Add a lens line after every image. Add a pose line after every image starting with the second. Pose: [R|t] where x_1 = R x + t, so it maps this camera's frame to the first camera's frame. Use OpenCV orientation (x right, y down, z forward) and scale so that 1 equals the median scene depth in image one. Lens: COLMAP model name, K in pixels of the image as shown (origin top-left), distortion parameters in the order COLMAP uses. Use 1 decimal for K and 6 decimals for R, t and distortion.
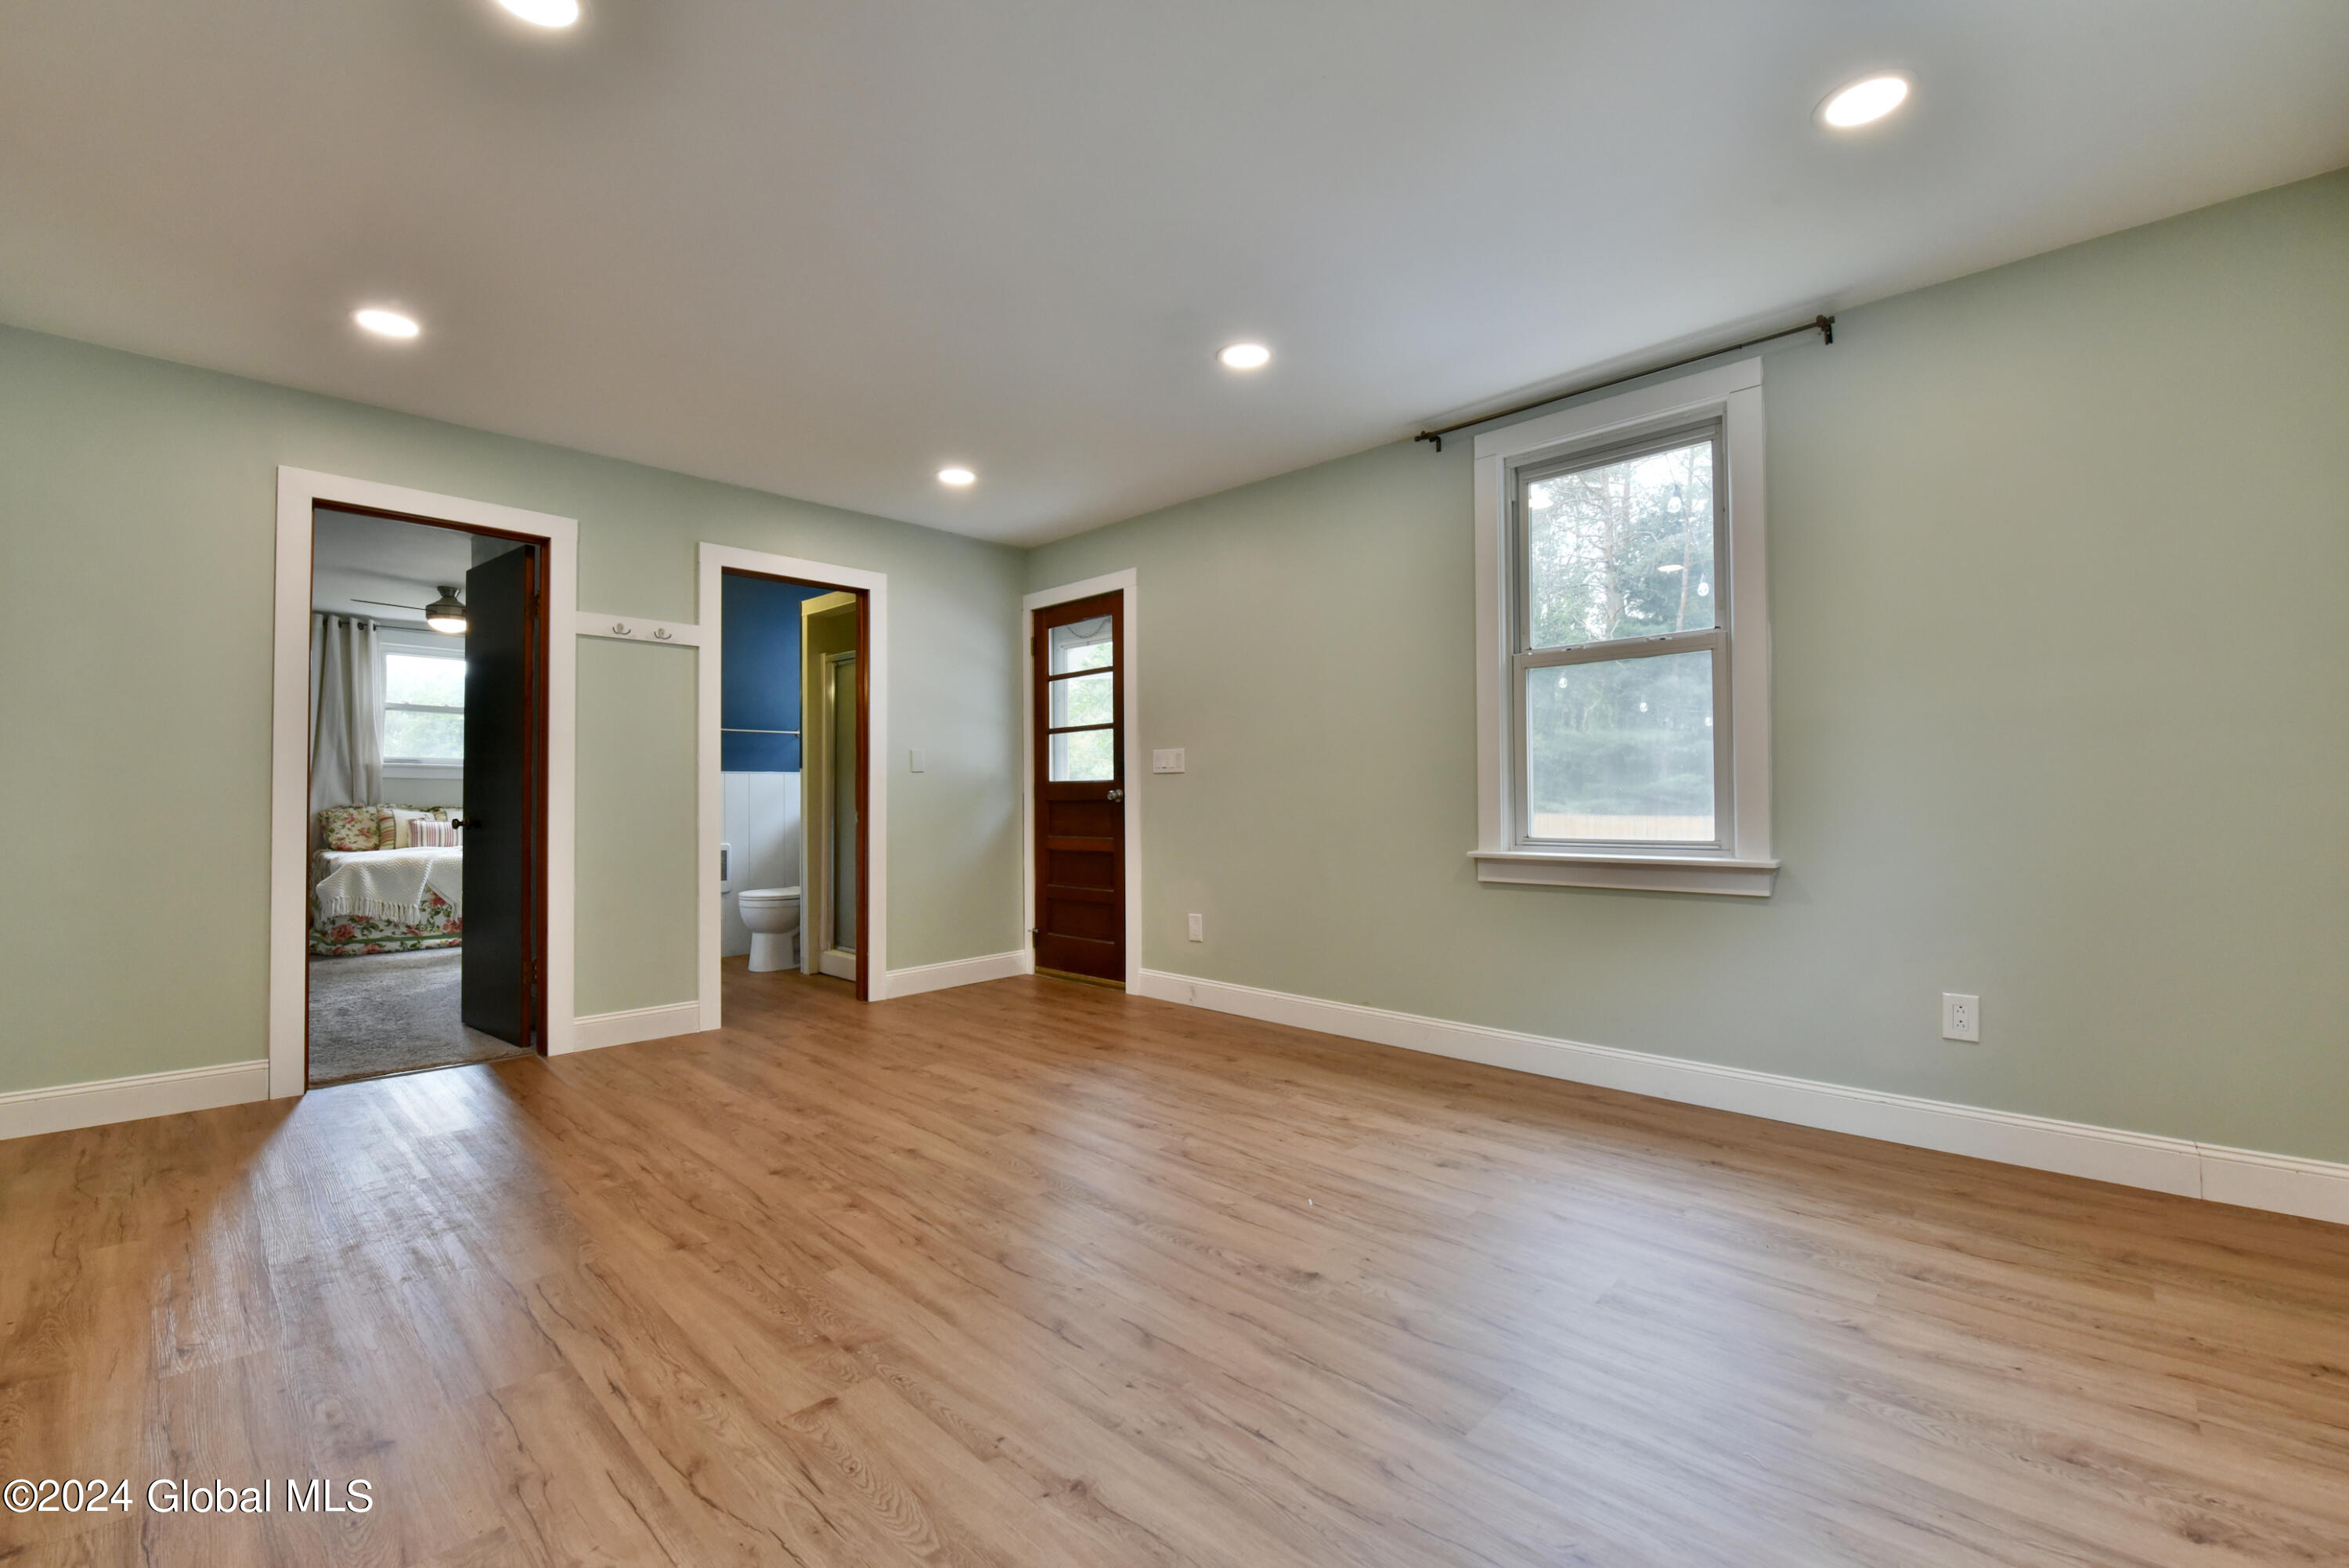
lens RADIAL K [[975.1, 0, 1165.7], [0, 975.1, 789.2], [0, 0, 1]] dist [-0.010625, -0.003842]
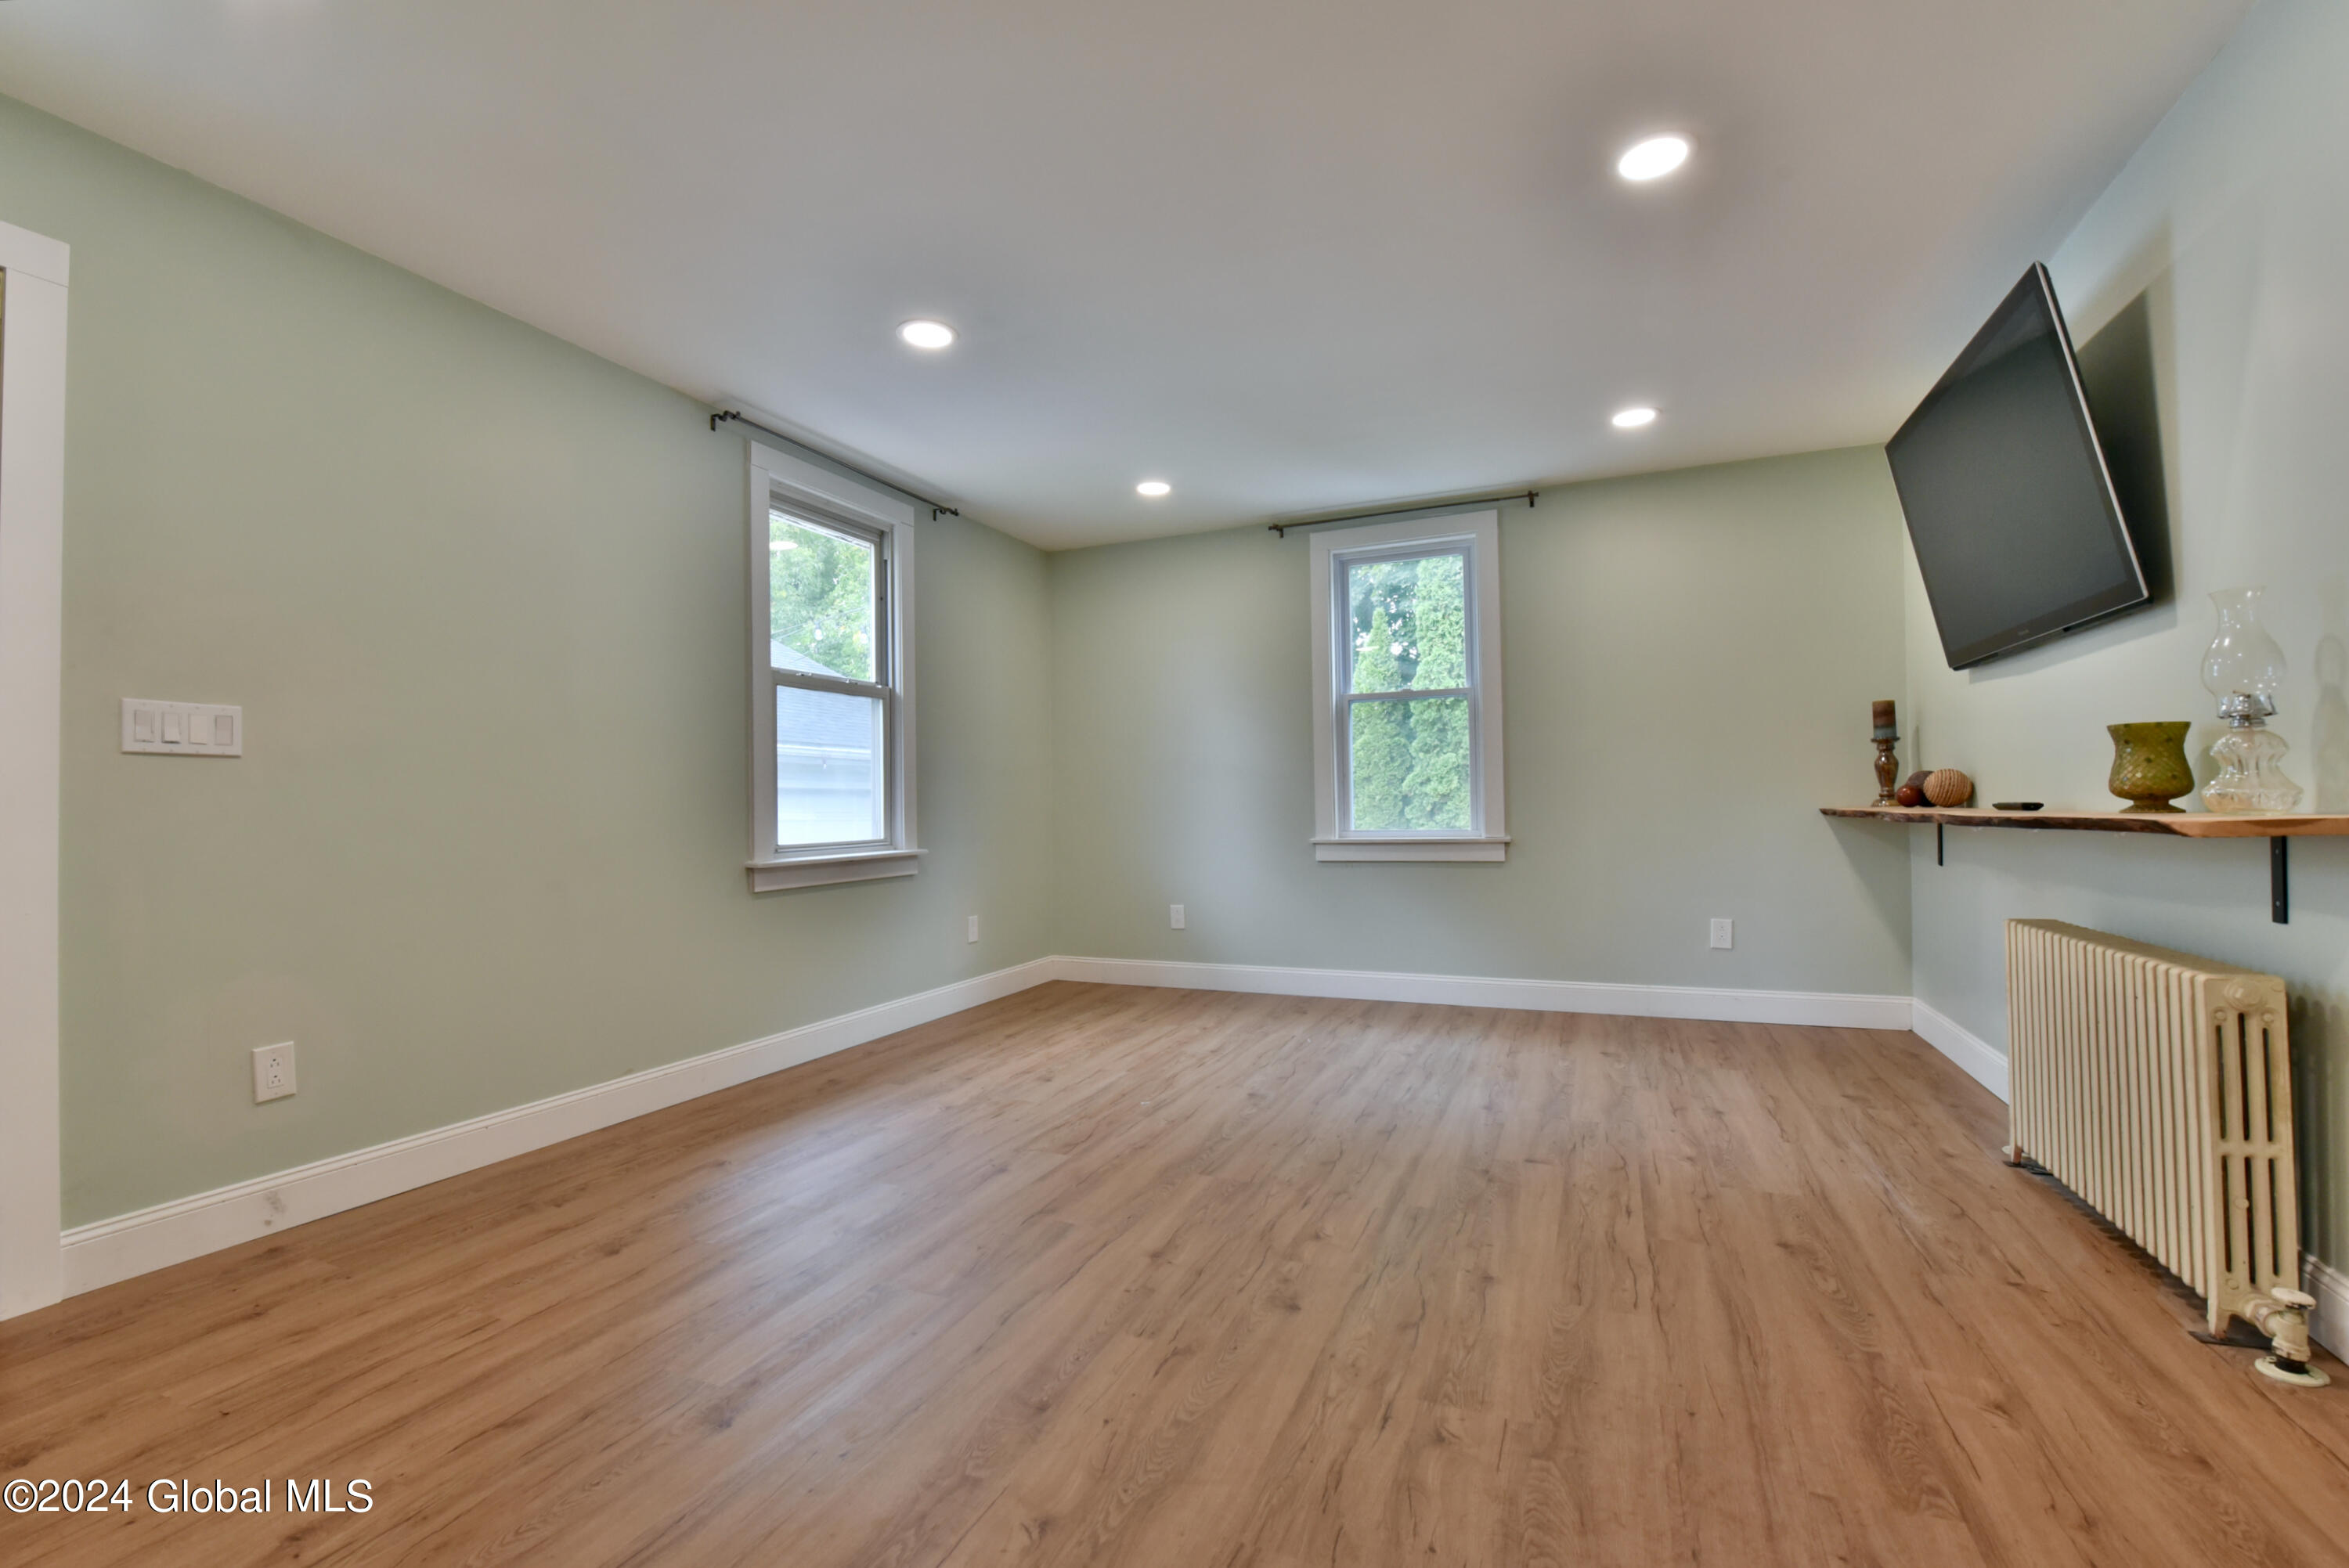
lens RADIAL K [[996.9, 0, 1164.7], [0, 996.9, 788.0], [0, 0, 1]] dist [-0.013220, -0.002320]
pose [[-0.348072, 0.026356, 0.937097, -1.009453], [0.006239, 0.999648, -0.025798, 0.023054], [-0.937447, -0.003133, -0.348114, 1.267939]]
